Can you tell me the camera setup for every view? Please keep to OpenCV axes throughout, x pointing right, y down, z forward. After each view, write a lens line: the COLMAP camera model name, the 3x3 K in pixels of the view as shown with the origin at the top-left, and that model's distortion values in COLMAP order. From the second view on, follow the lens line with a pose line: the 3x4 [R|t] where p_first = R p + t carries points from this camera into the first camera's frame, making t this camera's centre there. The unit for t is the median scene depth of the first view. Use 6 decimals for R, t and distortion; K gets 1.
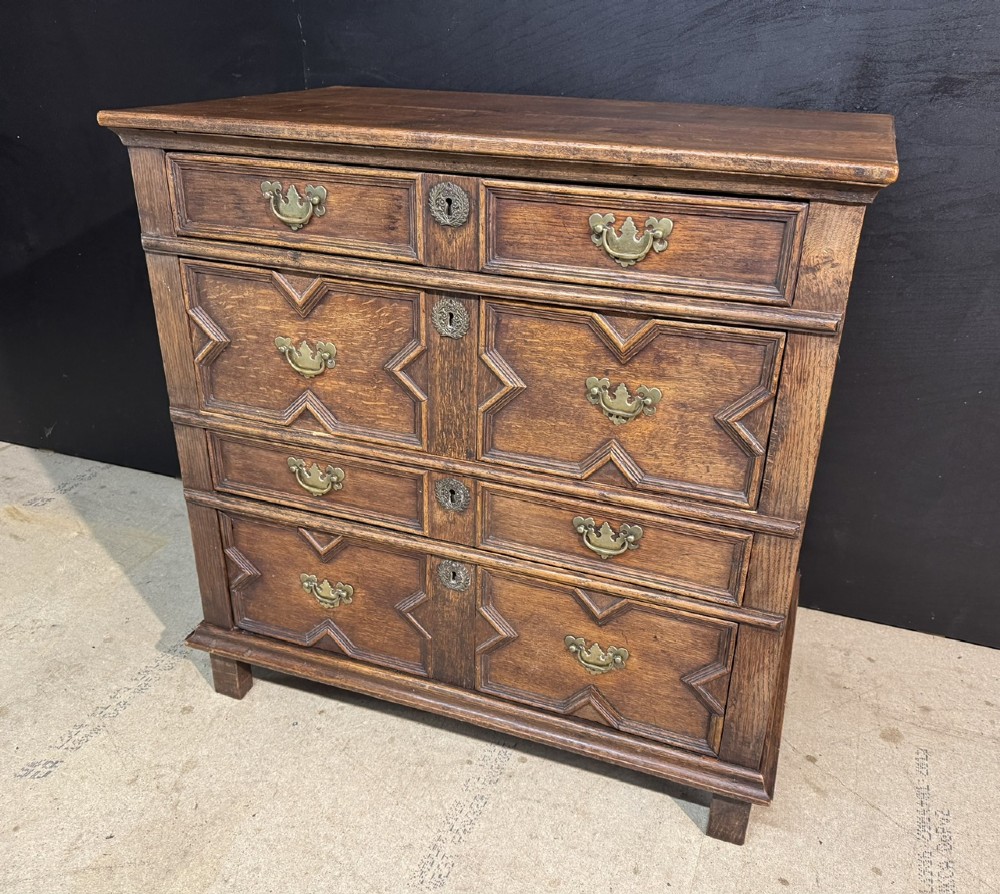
lens RADIAL K [[891.7, 0, 498.5], [0, 891.7, 471.2], [0, 0, 1]] dist [0.061257, -0.085139]
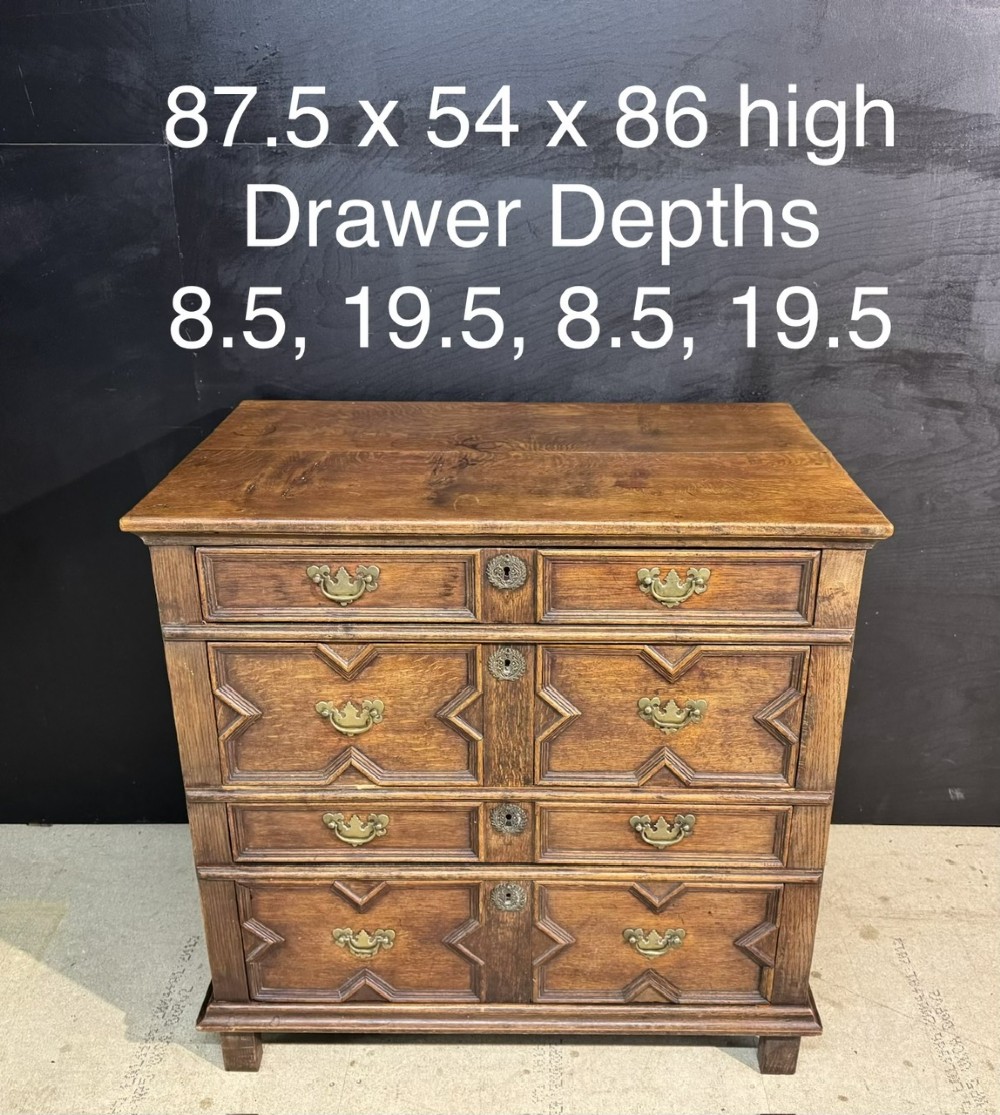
lens RADIAL K [[1095.7, 0, 508.1], [0, 1095.7, 567.9], [0, 0, 1]] dist [0.049995, 0.000000]
pose [[0.940236, -0.153678, 0.303875, -0.410293], [0.169059, 0.985294, -0.024805, -0.239237], [-0.295594, 0.074696, 0.952389, -0.249618]]
